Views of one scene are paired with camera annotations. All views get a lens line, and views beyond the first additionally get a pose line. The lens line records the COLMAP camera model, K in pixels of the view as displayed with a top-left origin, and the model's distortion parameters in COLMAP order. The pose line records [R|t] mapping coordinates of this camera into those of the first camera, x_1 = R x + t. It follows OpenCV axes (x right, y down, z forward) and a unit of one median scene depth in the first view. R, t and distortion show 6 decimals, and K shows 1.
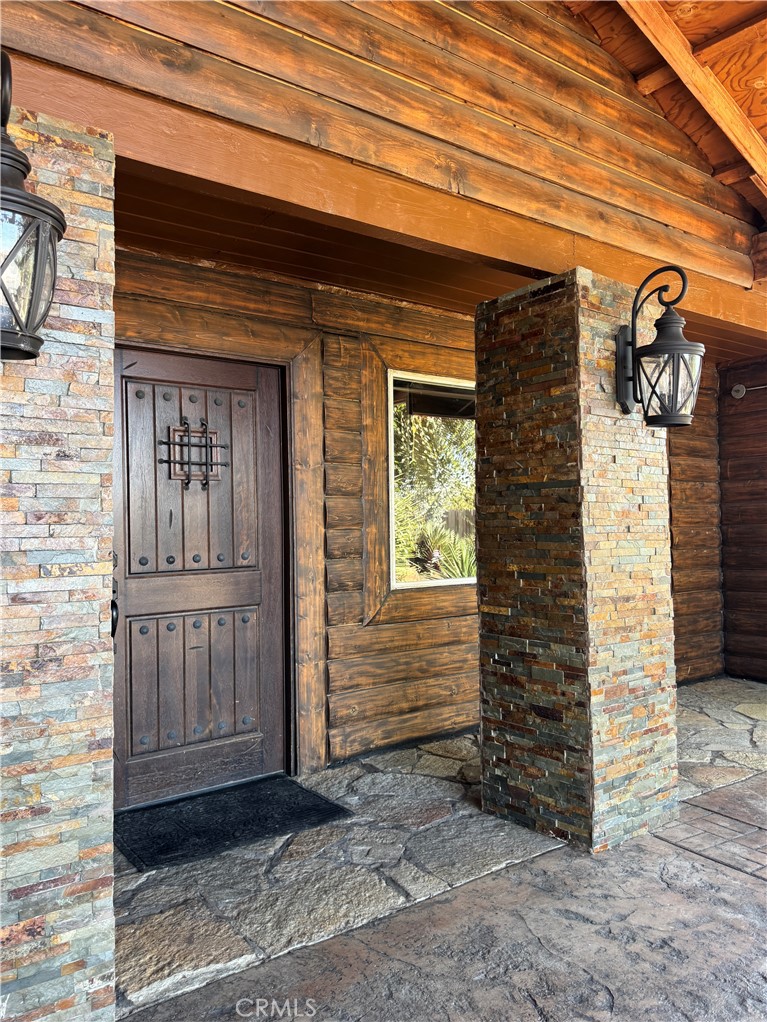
lens RADIAL K [[759.9, 0, 383.5], [0, 759.9, 511.0], [0, 0, 1]] dist [0.150095, -0.247515]
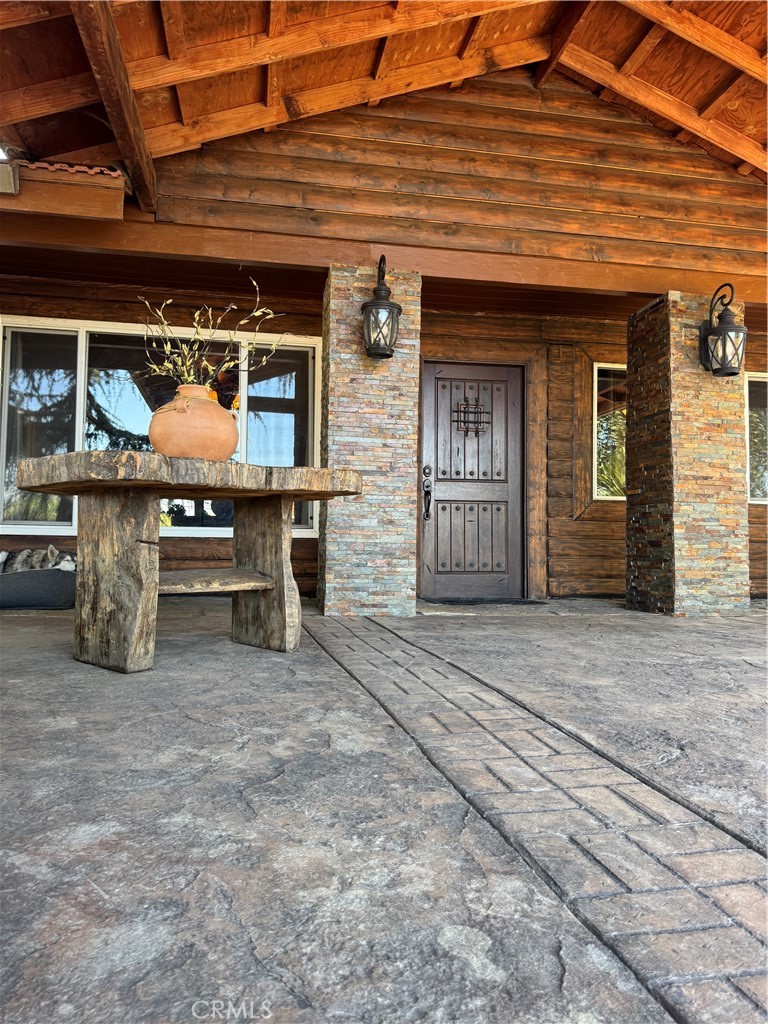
lens RADIAL K [[718.6, 0, 383.0], [0, 718.6, 518.2], [0, 0, 1]] dist [0.108251, -0.196236]
pose [[0.901454, 0.002318, -0.432868, 0.351183], [-0.013170, 0.999670, -0.022073, 0.235576], [0.432674, 0.025599, 0.901187, -0.727276]]
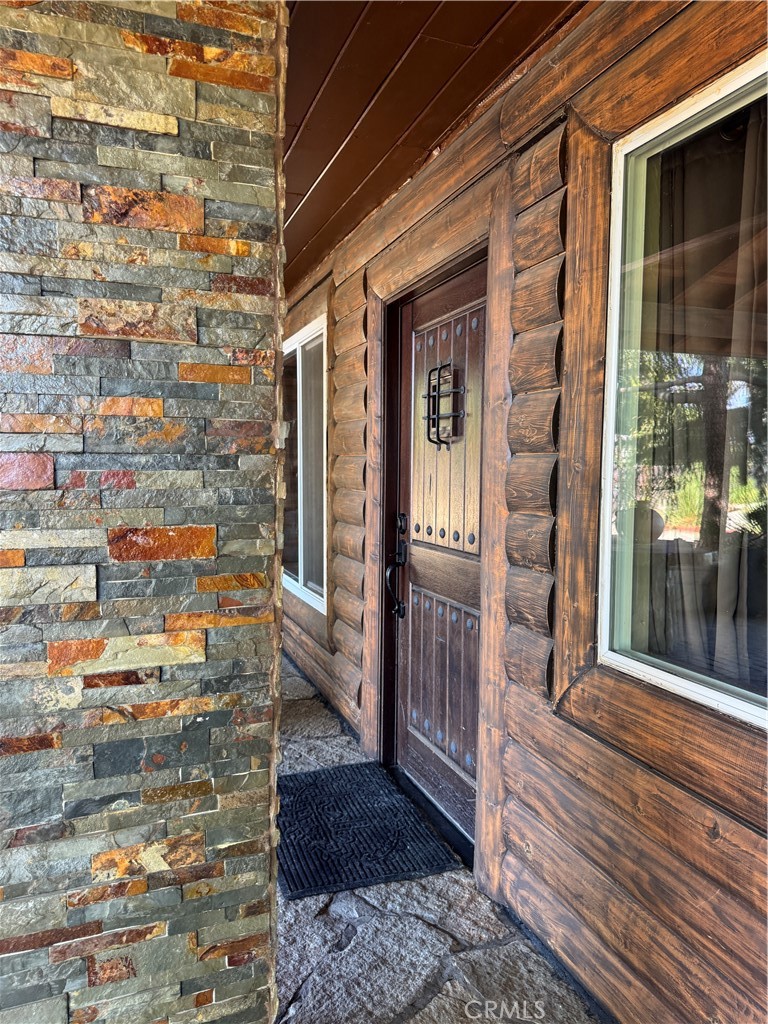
lens RADIAL K [[761.4, 0, 384.0], [0, 761.4, 512.0], [0, 0, 1]] dist [0.150095, -0.247515]
pose [[-0.313063, 0.081381, -0.946239, 0.609403], [0.022372, 0.996677, 0.078317, -0.028207], [0.949469, 0.003349, -0.313843, 1.329655]]
